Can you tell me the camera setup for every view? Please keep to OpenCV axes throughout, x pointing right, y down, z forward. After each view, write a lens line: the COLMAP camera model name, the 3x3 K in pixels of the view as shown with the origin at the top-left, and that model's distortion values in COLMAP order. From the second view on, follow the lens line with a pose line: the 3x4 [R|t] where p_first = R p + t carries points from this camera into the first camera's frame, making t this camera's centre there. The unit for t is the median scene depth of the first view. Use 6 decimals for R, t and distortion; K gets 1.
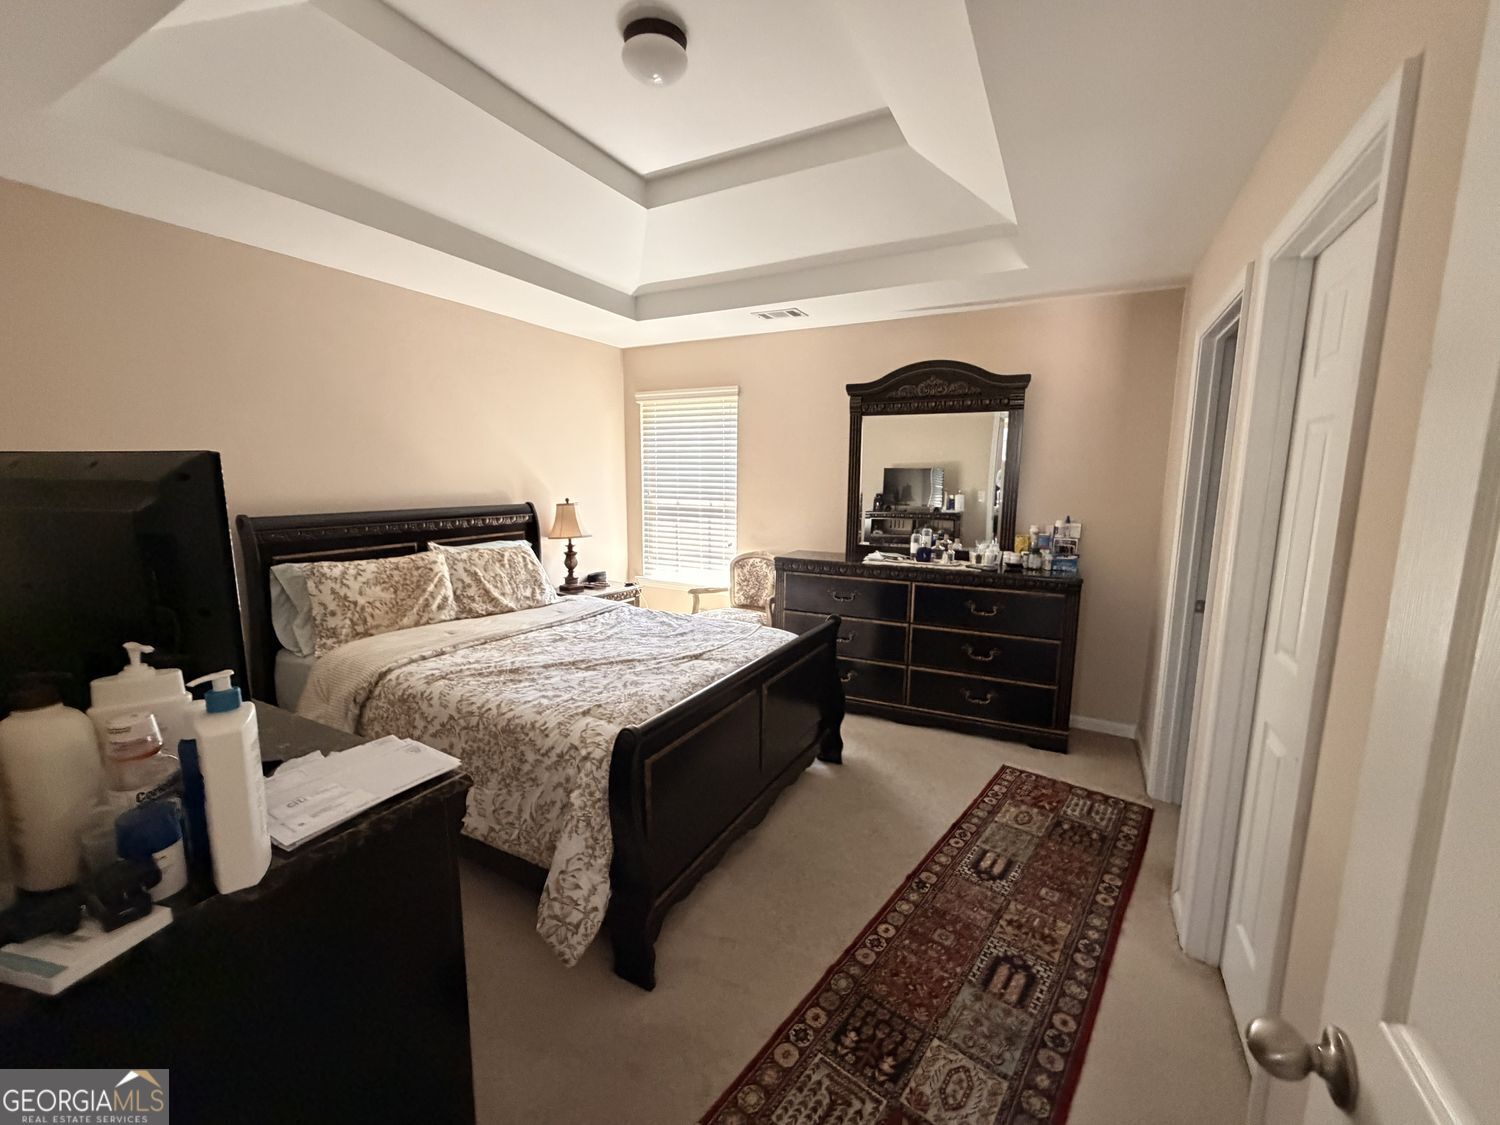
lens RADIAL K [[603.4, 0, 744.8], [0, 603.4, 563.3], [0, 0, 1]] dist [0.002451, 0.000244]
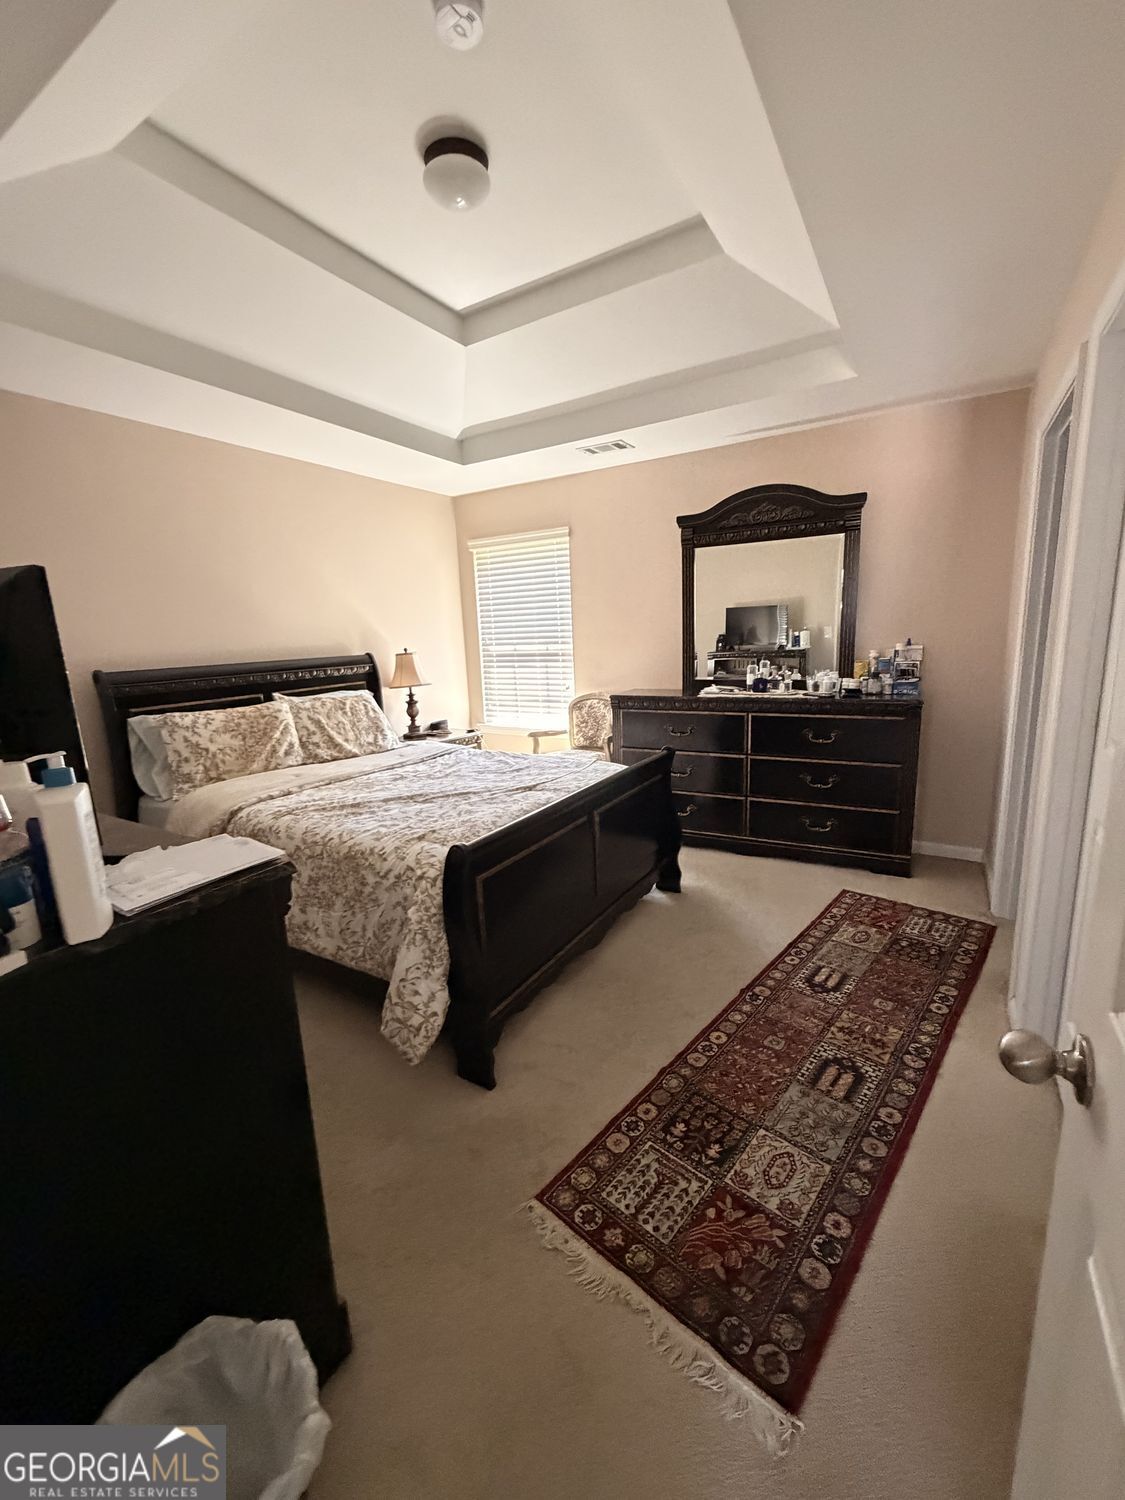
lens RADIAL K [[603.4, 0, 562.5], [0, 603.4, 750.0], [0, 0, 1]] dist [0.002451, 0.000244]
pose [[0.997516, -0.039395, -0.058401, 0.038518], [0.042167, 0.998003, 0.047025, 0.045386], [0.056432, -0.049370, 0.997185, -0.017291]]
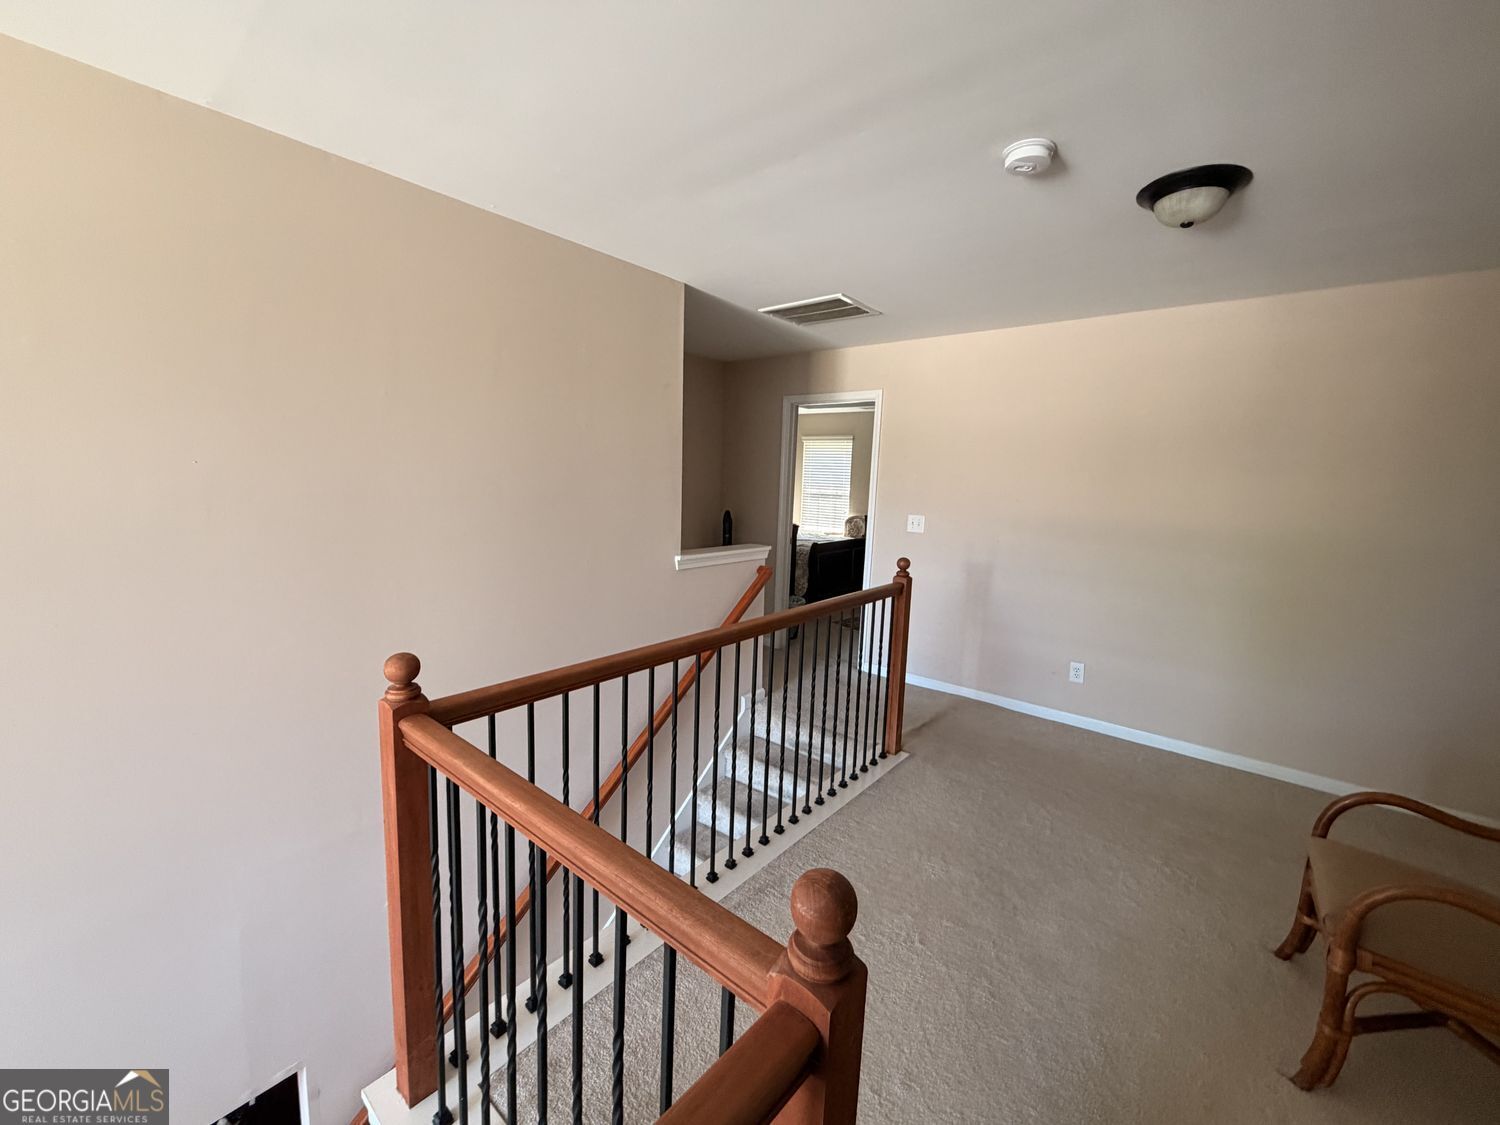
lens RADIAL K [[603.4, 0, 744.8], [0, 603.4, 563.3], [0, 0, 1]] dist [0.002451, 0.000244]
pose [[0.979352, 0.027525, -0.200280, 0.100693], [-0.029251, 0.999556, -0.005663, 0.297470], [0.200036, 0.011405, 0.979722, -1.936856]]
